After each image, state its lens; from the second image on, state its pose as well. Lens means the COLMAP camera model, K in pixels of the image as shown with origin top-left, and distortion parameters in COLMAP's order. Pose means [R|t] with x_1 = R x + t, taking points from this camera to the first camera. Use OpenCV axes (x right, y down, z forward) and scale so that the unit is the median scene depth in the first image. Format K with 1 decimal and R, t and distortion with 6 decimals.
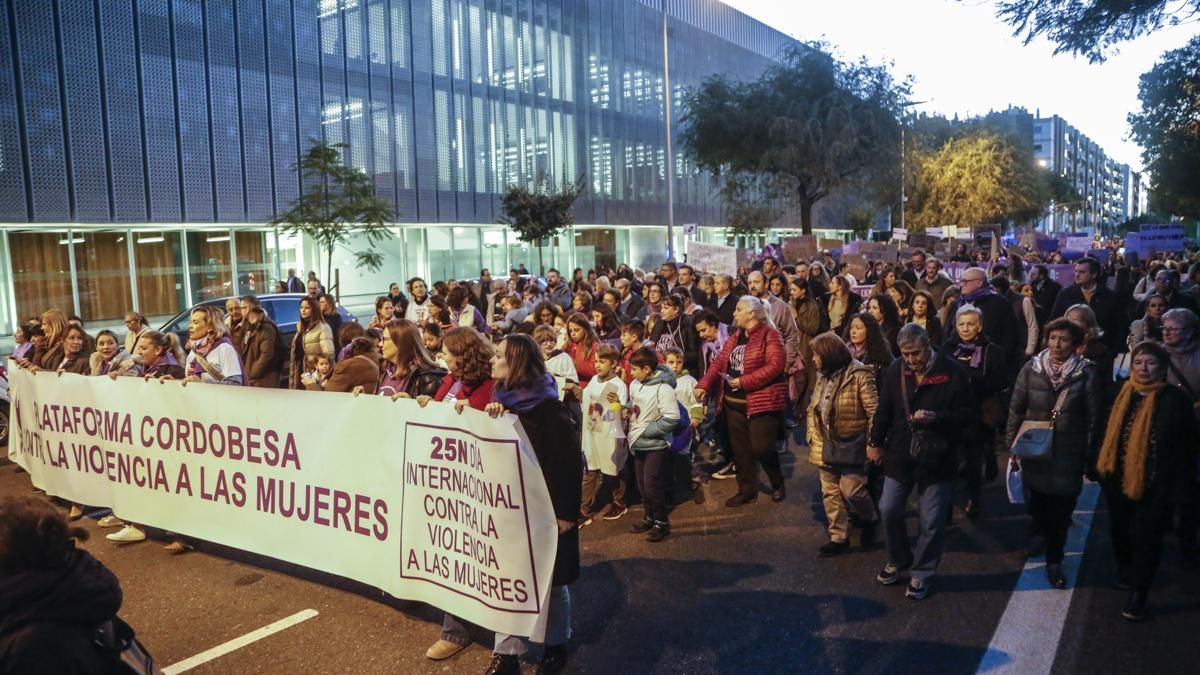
lens RADIAL K [[870.5, 0, 621.4], [0, 870.5, 345.1], [0, 0, 1]] dist [-0.105897, 0.075410]
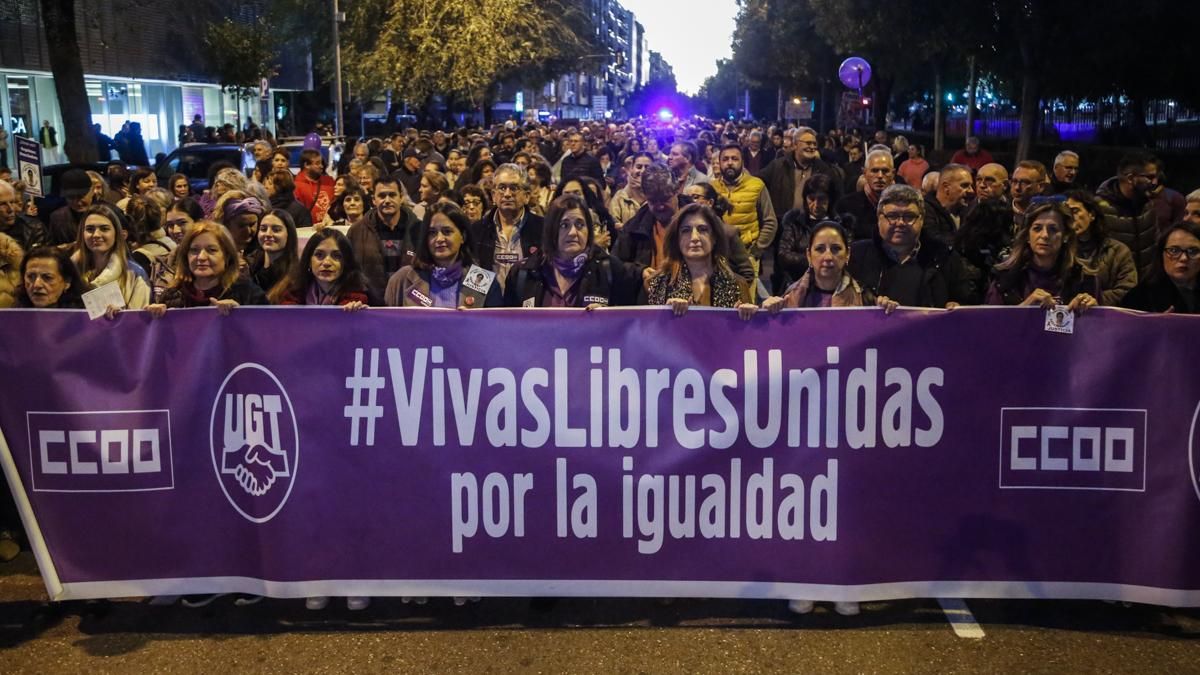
lens RADIAL K [[1186.7, 0, 600.0], [0, 1186.7, 337.5], [0, 0, 1]] dist [0.038812, -0.002669]
pose [[0.861114, -0.066129, 0.504093, 0.115398], [0.030526, 0.996441, 0.078572, -0.044259], [-0.507495, -0.052272, 0.860068, 0.366570]]
